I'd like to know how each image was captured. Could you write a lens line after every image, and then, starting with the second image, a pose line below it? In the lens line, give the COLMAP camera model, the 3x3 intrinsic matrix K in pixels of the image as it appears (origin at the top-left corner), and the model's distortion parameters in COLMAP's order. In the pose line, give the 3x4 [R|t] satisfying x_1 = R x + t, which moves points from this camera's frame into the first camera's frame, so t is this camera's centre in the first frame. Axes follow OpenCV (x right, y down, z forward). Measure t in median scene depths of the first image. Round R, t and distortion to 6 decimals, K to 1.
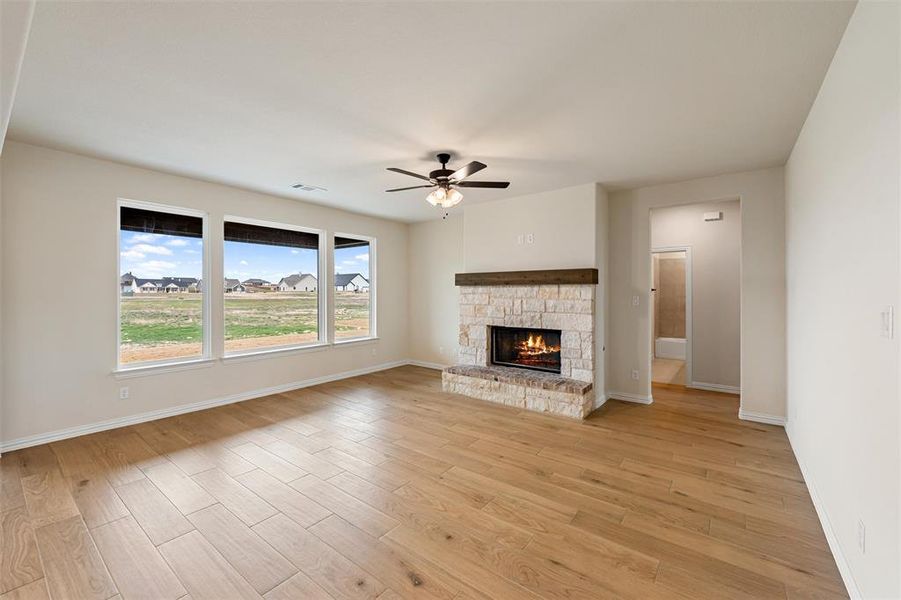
lens RADIAL K [[365.9, 0, 441.1], [0, 365.9, 294.3], [0, 0, 1]] dist [0.000190, -0.000122]
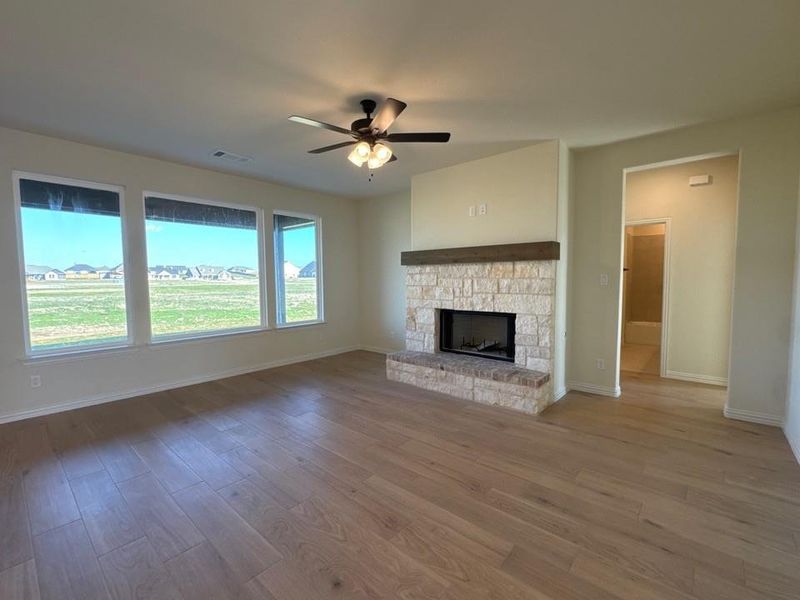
lens RADIAL K [[353.5, 0, 393.8], [0, 353.5, 301.3], [0, 0, 1]] dist [-0.003932, 0.000877]
pose [[0.998456, -0.003788, -0.055422, 0.107640], [0.007217, 0.998062, 0.061803, 0.017948], [0.055081, -0.062108, 0.996548, 0.182402]]
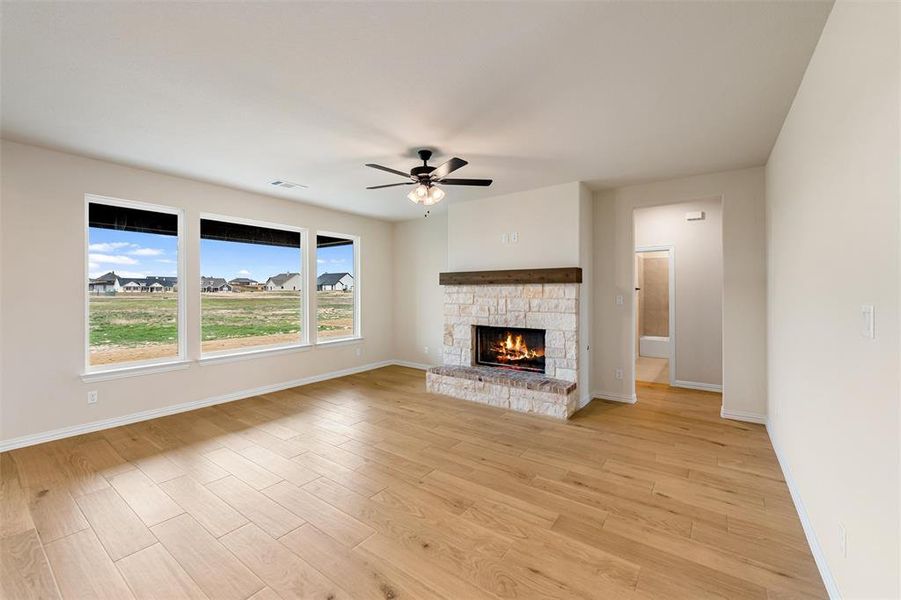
lens RADIAL K [[365.9, 0, 439.4], [0, 365.9, 292.5], [0, 0, 1]] dist [0.000190, -0.000122]
pose [[0.999670, -0.001374, 0.025664, 0.019837], [0.001454, 0.999994, -0.003105, -0.000123], [-0.025660, 0.003141, 0.999666, 0.019713]]
